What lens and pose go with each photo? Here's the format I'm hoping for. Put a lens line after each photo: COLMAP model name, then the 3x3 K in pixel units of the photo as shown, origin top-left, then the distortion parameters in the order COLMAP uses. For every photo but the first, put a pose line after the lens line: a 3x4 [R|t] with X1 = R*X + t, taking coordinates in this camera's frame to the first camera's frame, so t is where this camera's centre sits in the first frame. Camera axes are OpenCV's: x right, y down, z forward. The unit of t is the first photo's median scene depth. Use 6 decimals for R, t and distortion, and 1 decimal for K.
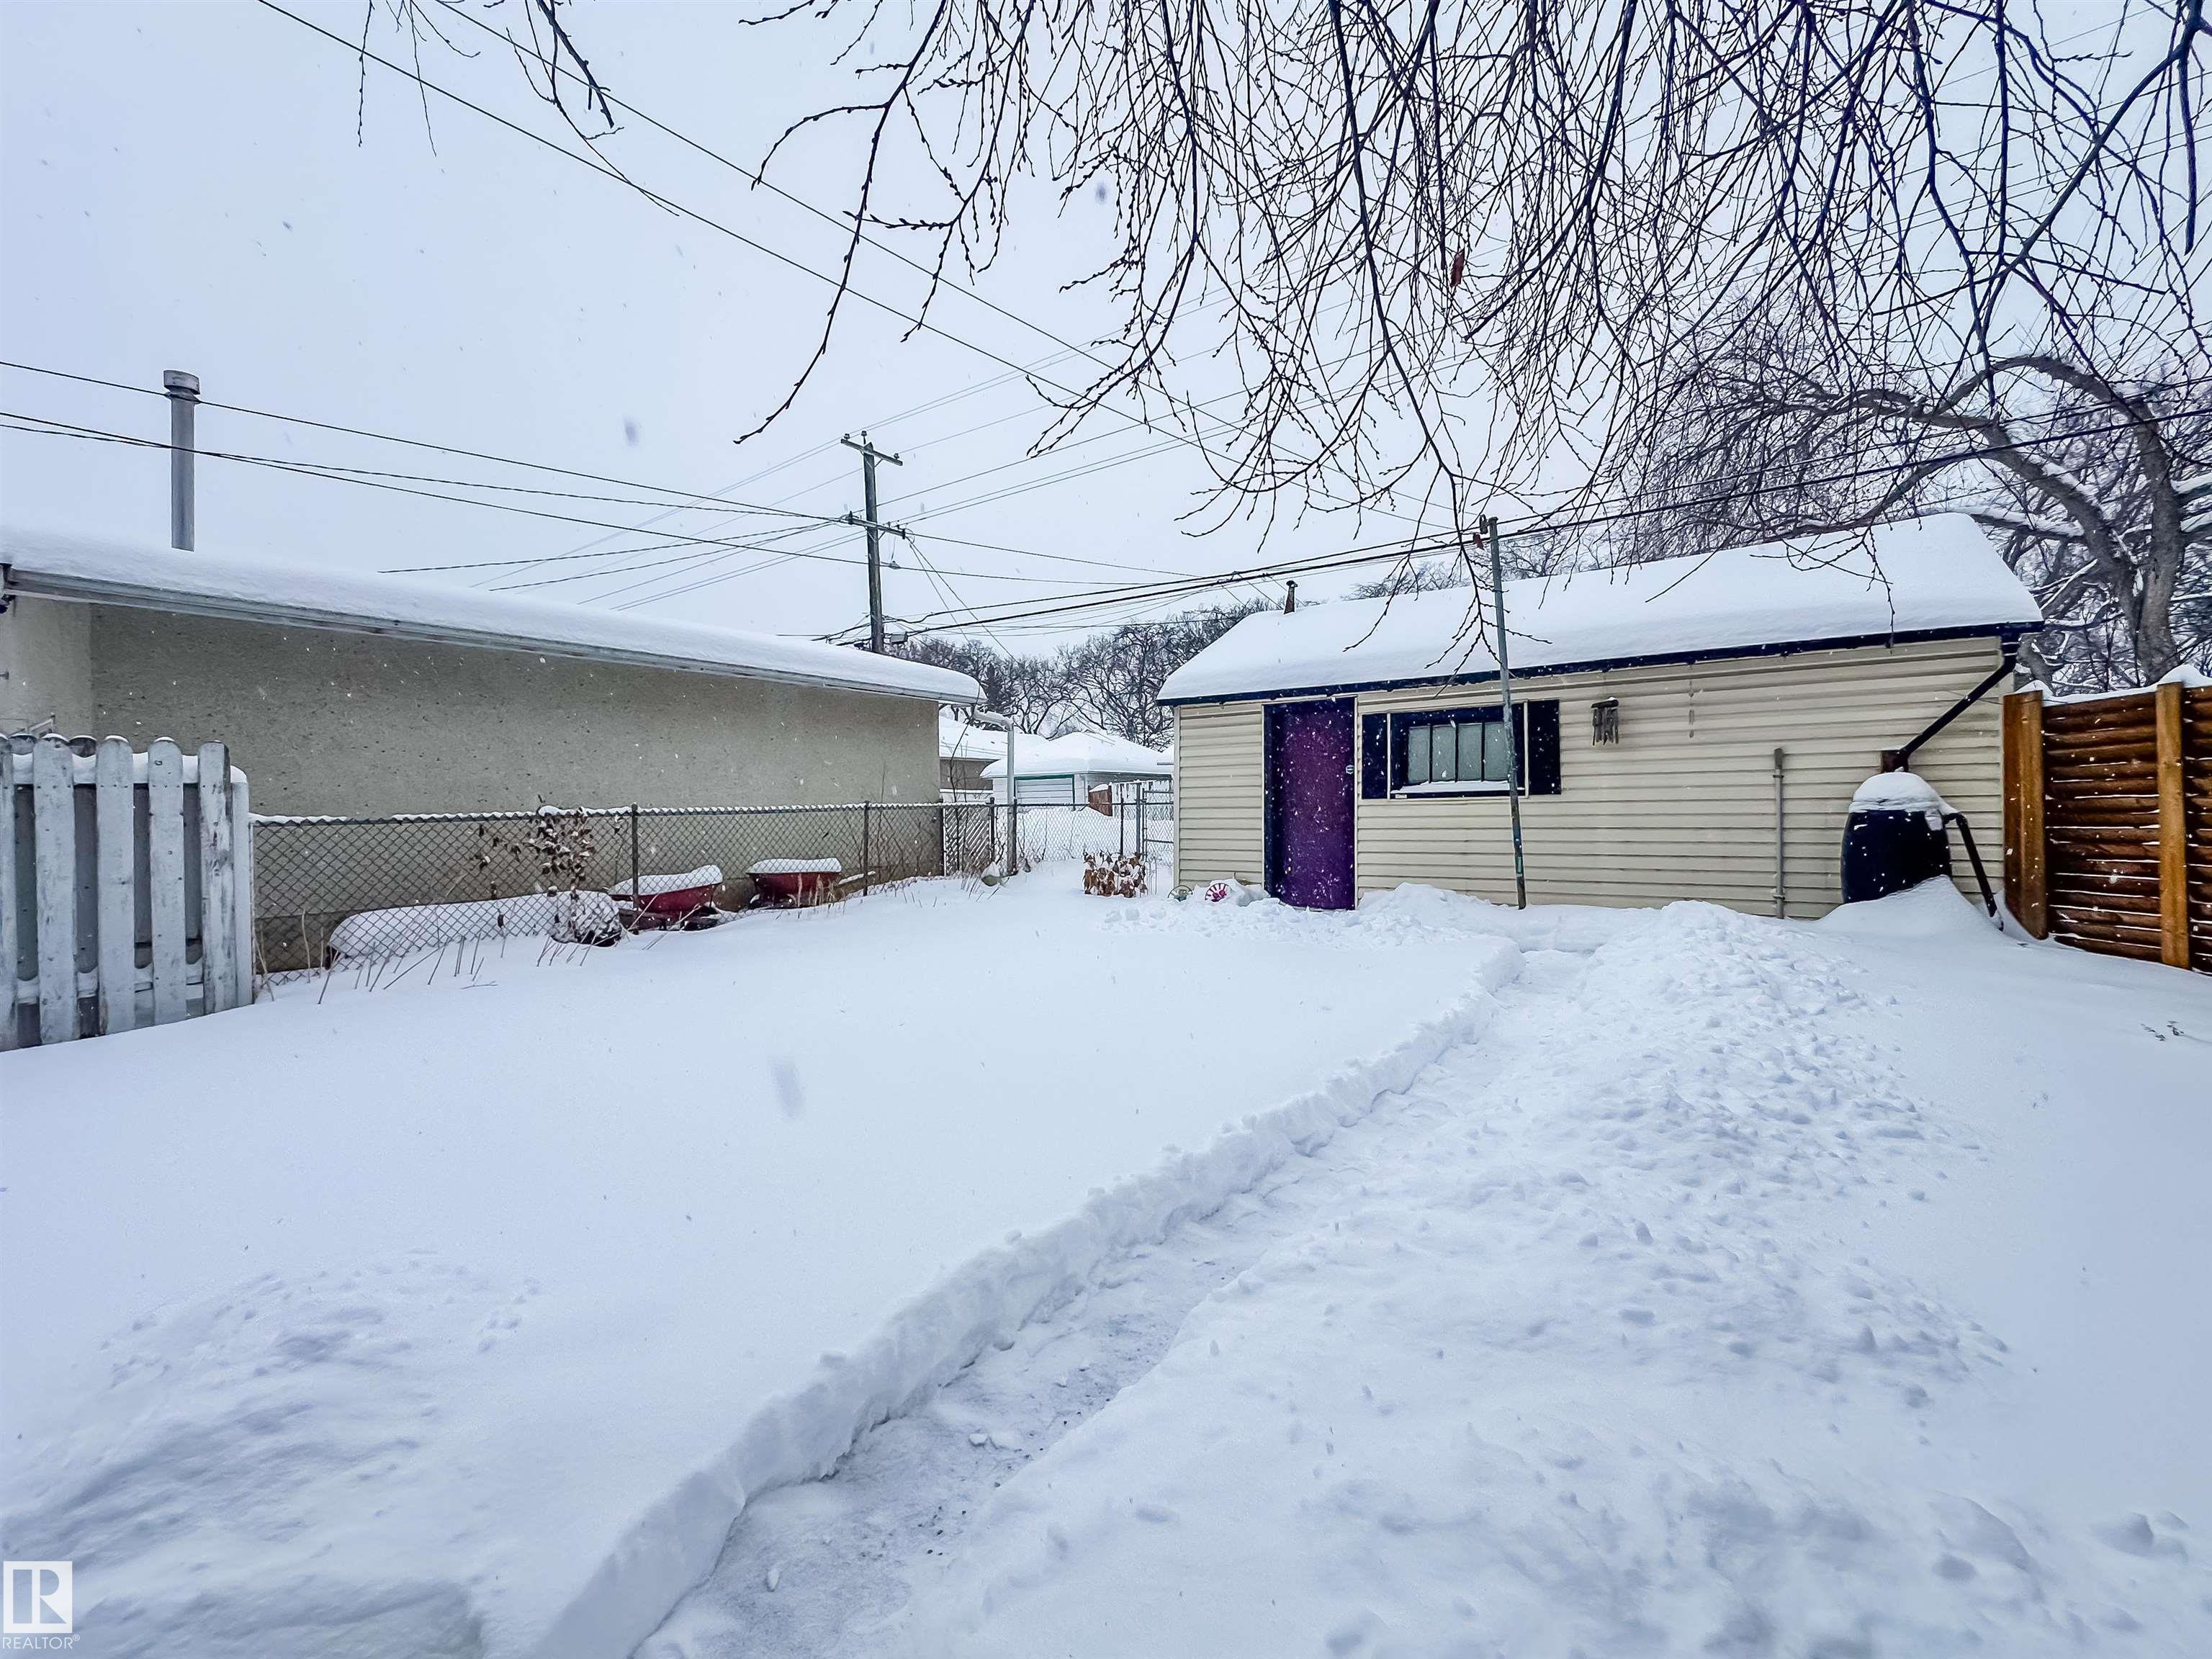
lens RADIAL K [[925.2, 0, 1109.2], [0, 925.2, 811.3], [0, 0, 1]] dist [-0.002163, 0.000105]
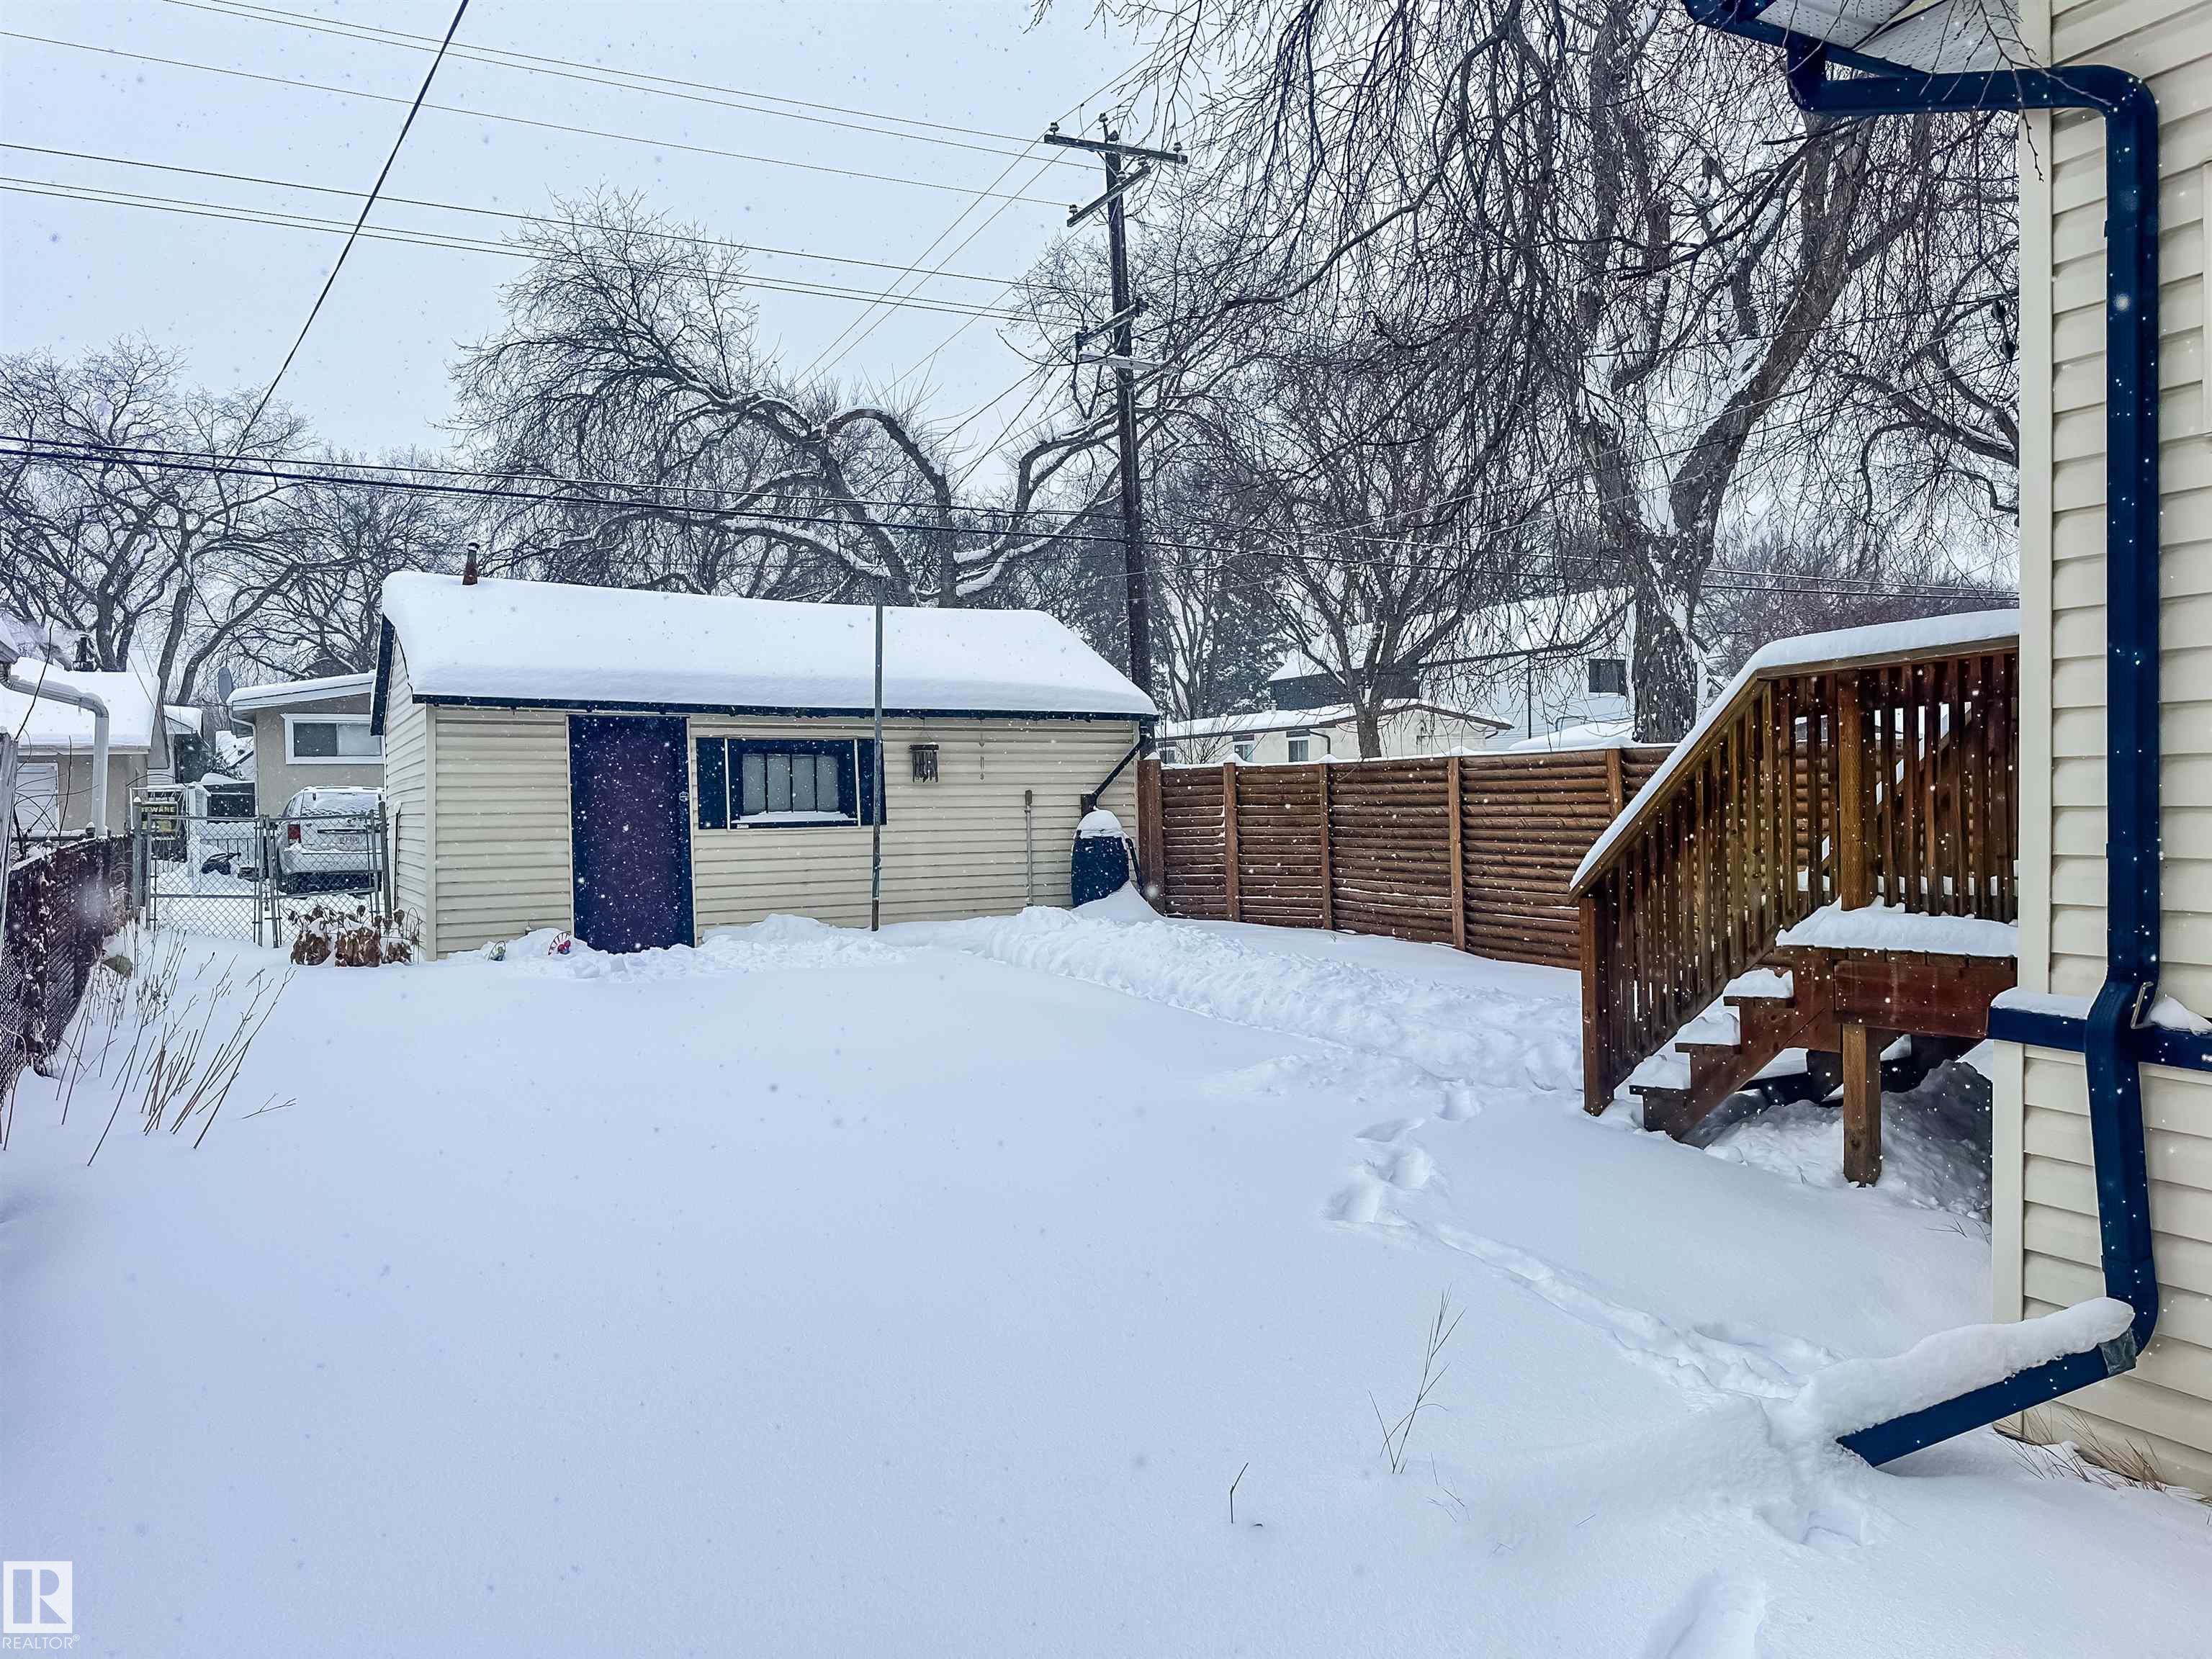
lens RADIAL K [[1574.2, 0, 1106.0], [0, 1574.2, 829.5], [0, 0, 1]] dist [0.125896, -0.183354]
pose [[0.438433, -0.003910, 0.898756, -1.088053], [0.011105, 0.999938, -0.001066, -0.007582], [-0.898696, 0.010448, 0.438449, -0.067109]]
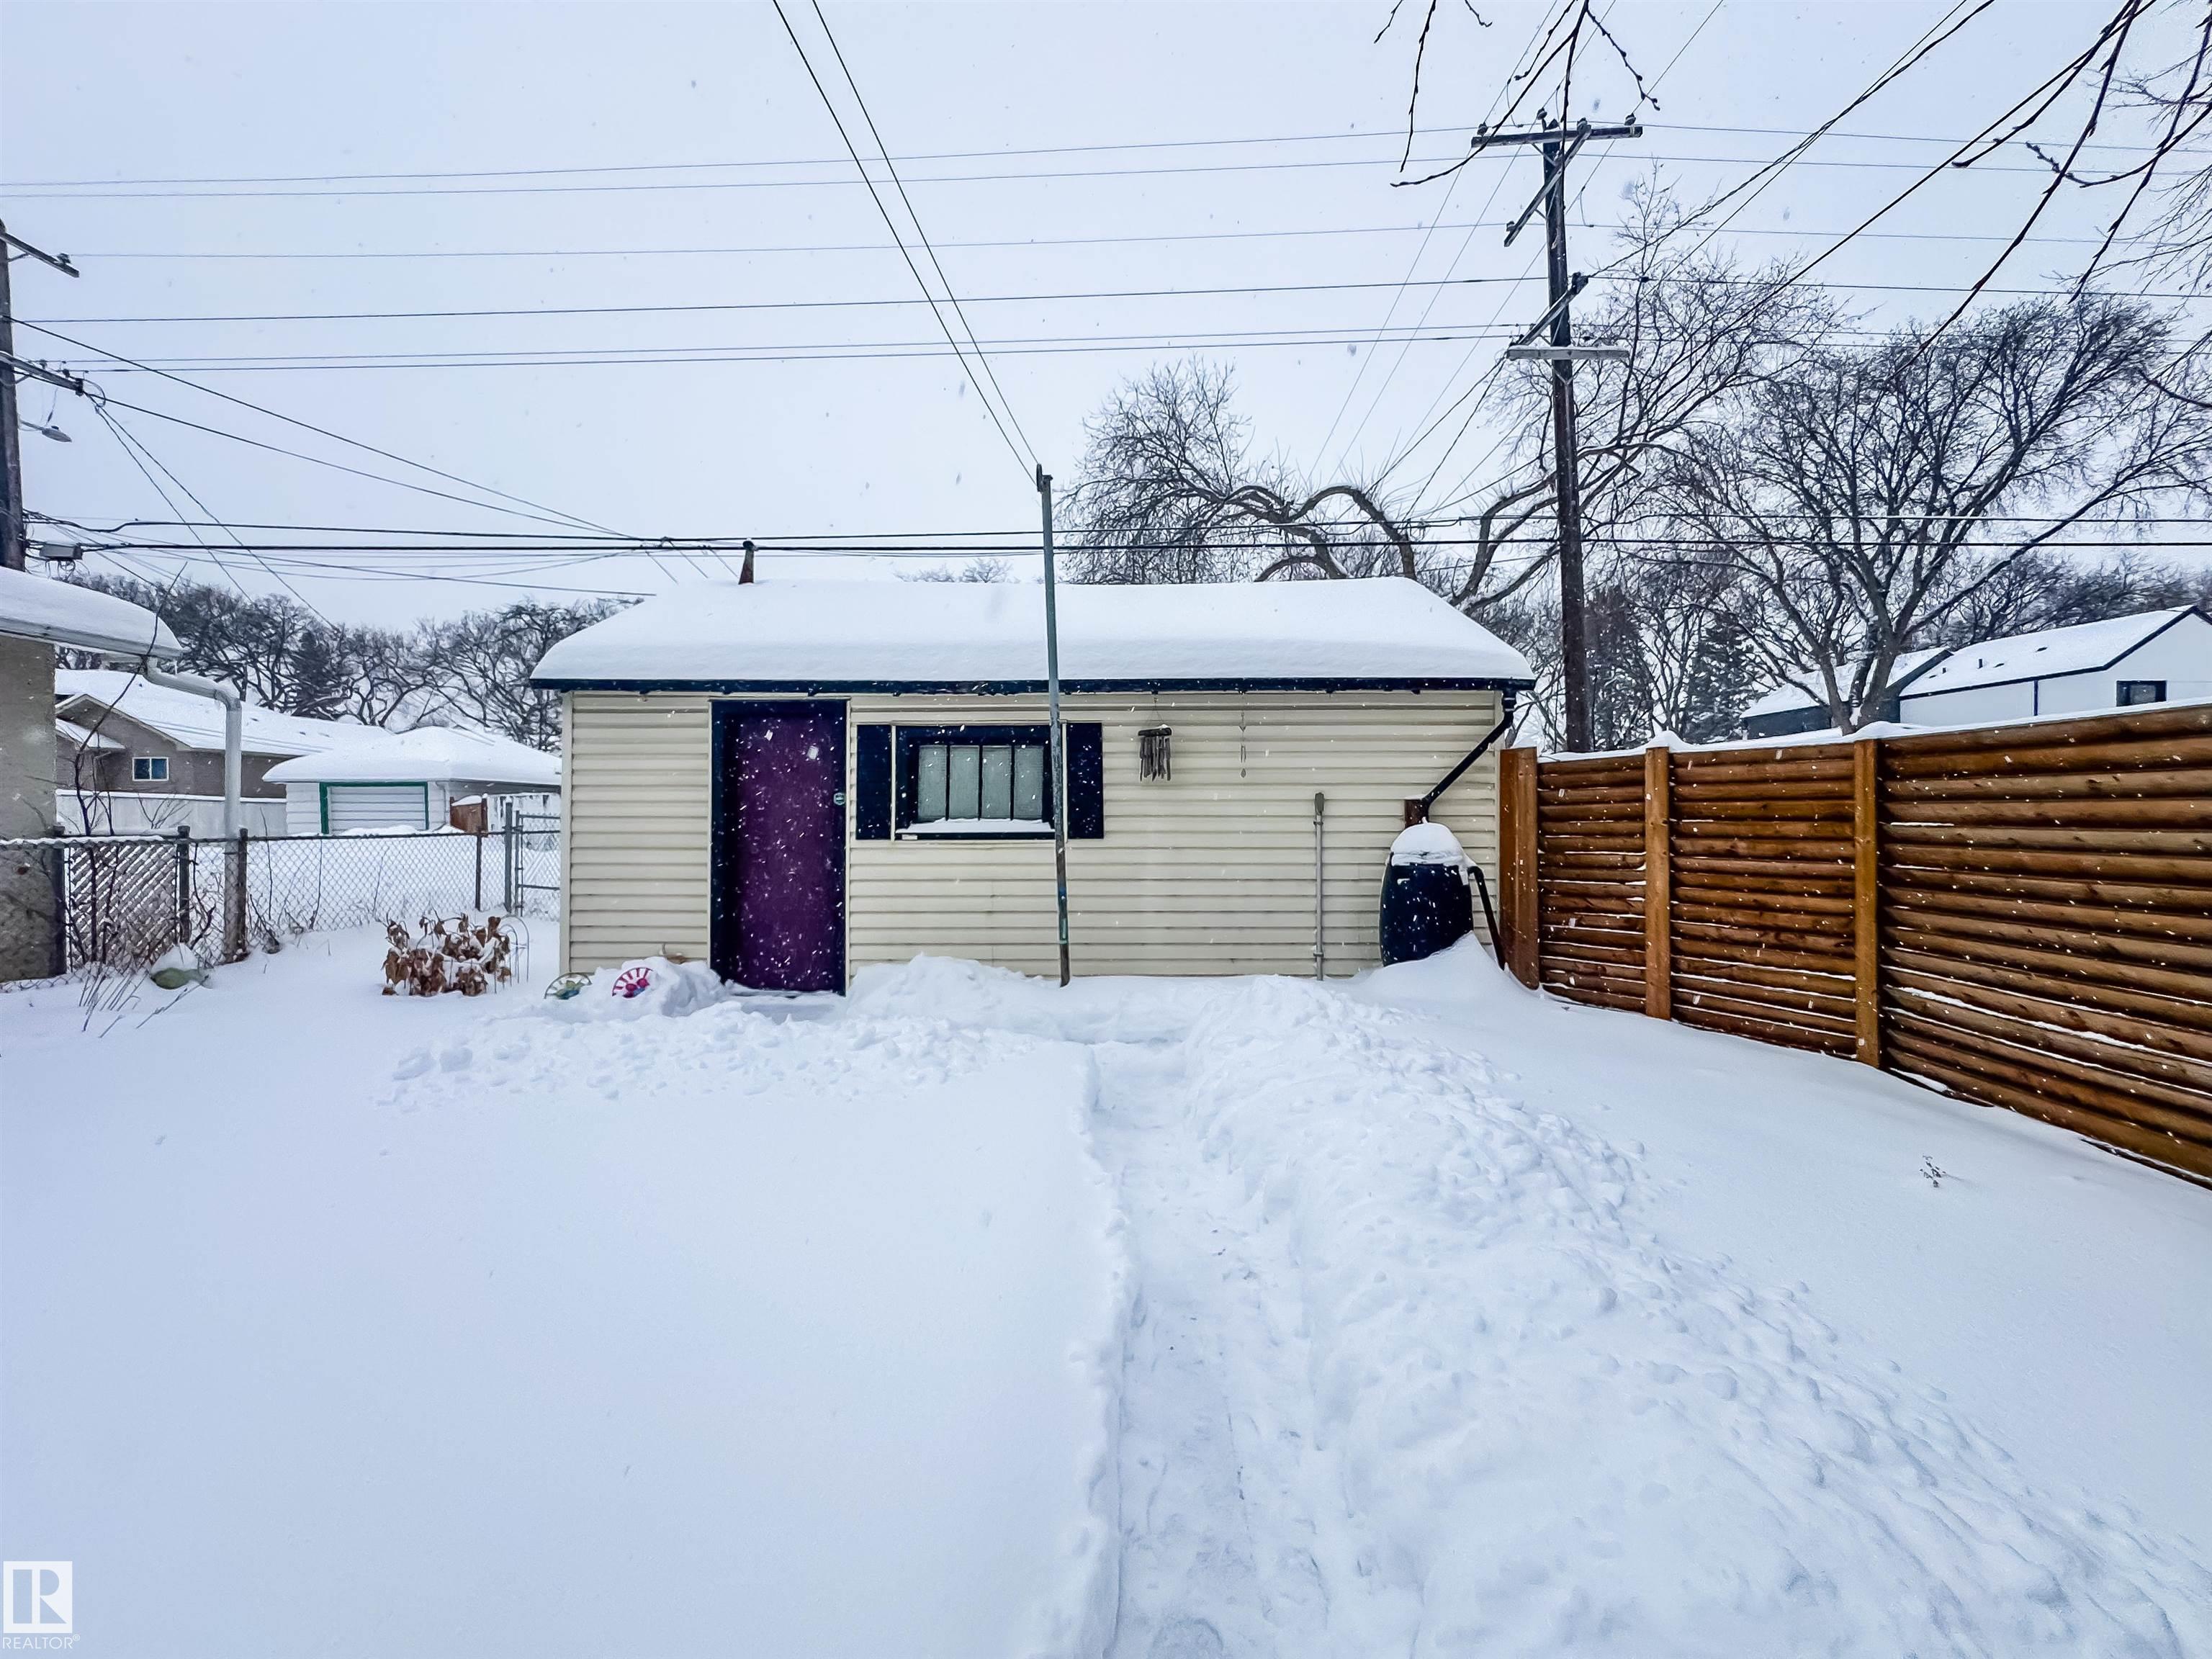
lens RADIAL K [[887.9, 0, 1103.2], [0, 887.9, 827.1], [0, 0, 1]] dist [-0.002125, -0.000023]
pose [[0.826329, 0.009359, 0.563110, 0.043146], [-0.009864, 0.999949, -0.002145, -0.026495], [-0.563101, -0.003782, 0.826379, 0.344761]]
